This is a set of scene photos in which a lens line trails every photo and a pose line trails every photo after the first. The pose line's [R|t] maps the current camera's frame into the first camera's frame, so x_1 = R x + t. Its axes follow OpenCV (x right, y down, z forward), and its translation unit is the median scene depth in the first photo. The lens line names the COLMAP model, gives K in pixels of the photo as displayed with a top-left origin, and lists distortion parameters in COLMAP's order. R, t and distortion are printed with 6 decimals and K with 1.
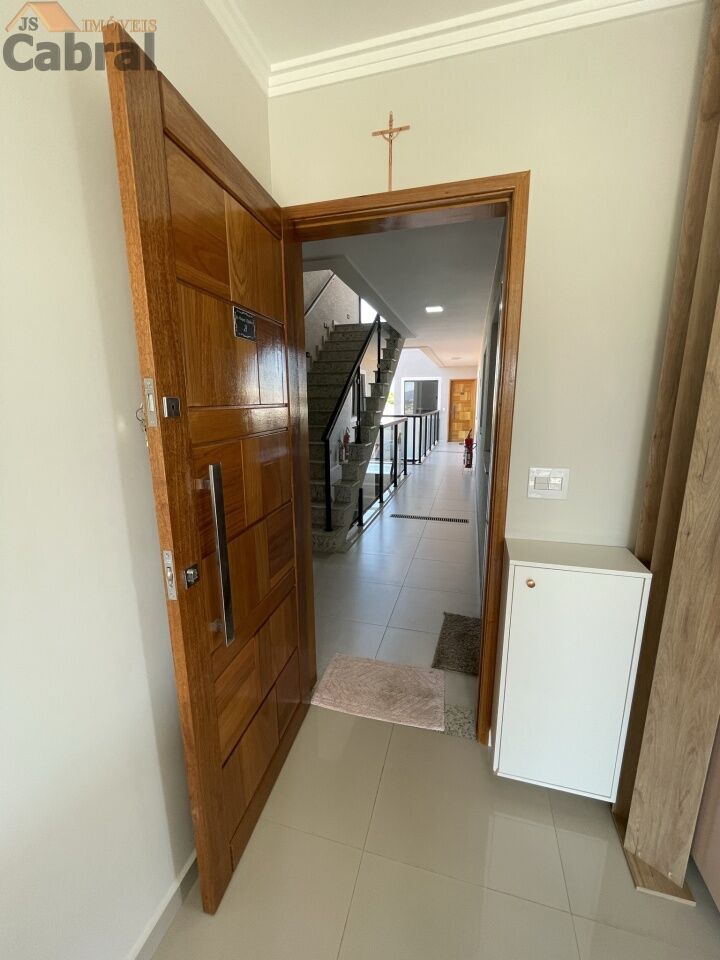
lens RADIAL K [[391.3, 0, 359.5], [0, 391.3, 479.8], [0, 0, 1]] dist [-0.003846, -0.000454]
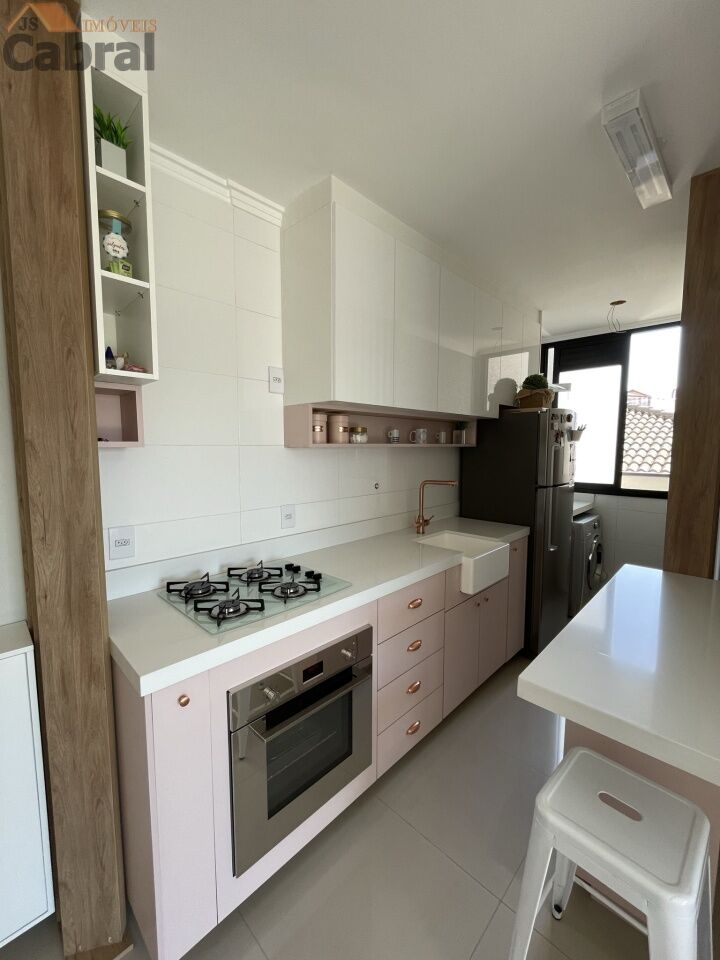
lens RADIAL K [[391.3, 0, 359.5], [0, 391.3, 479.4], [0, 0, 1]] dist [-0.003846, -0.000454]
pose [[0.481293, -0.070997, 0.873680, 0.308901], [0.170478, 0.985264, -0.013849, -0.005405], [-0.859822, 0.155609, 0.486304, -0.185820]]
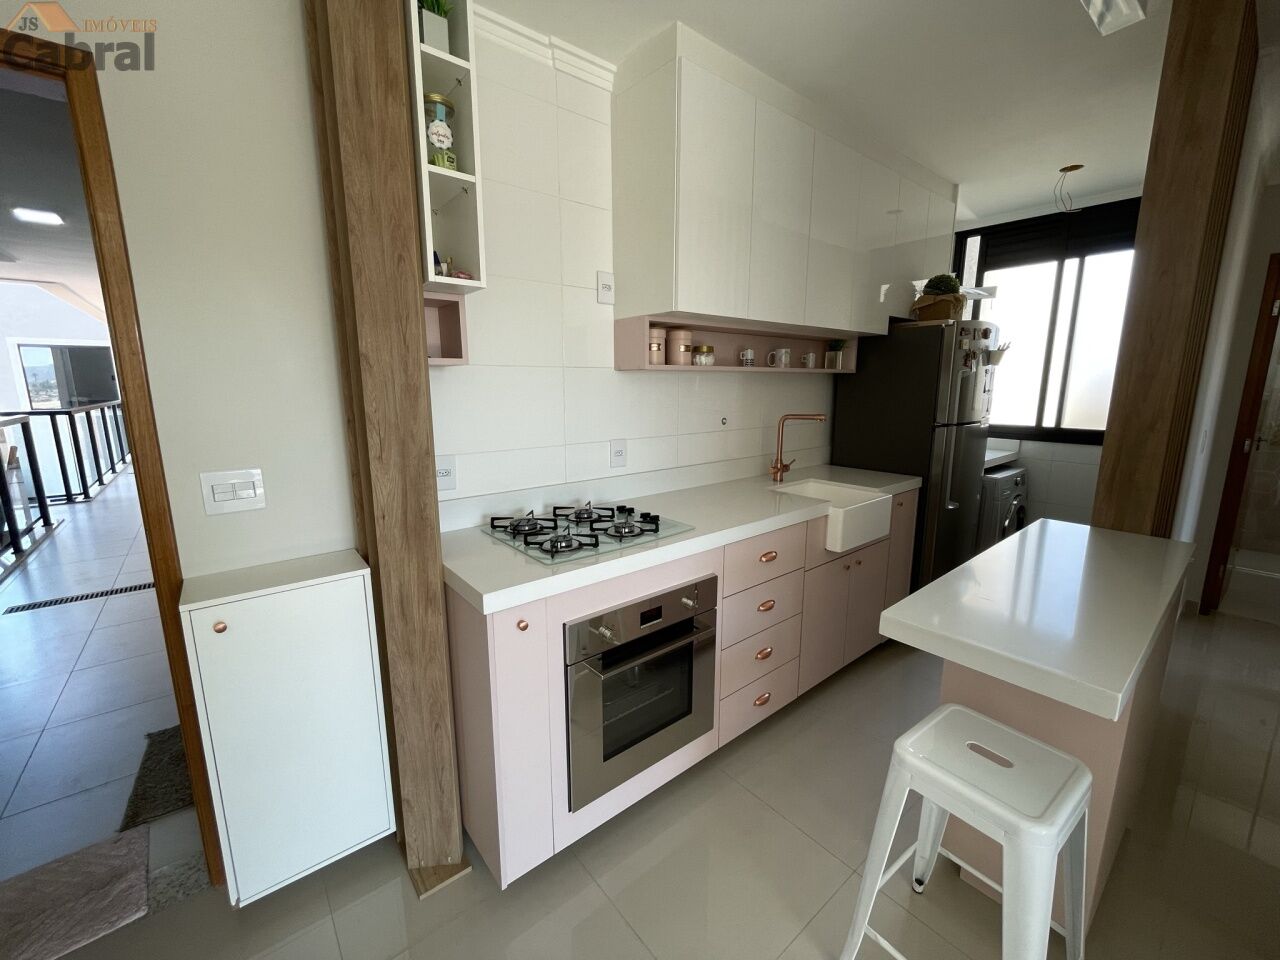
lens RADIAL K [[521.7, 0, 640.3], [0, 521.7, 476.7], [0, 0, 1]] dist [-0.003846, -0.000454]
pose [[0.573323, -0.142548, 0.806834, 0.138997], [0.161068, 0.985142, 0.059599, 0.052753], [-0.803342, 0.095786, 0.587764, -0.245316]]
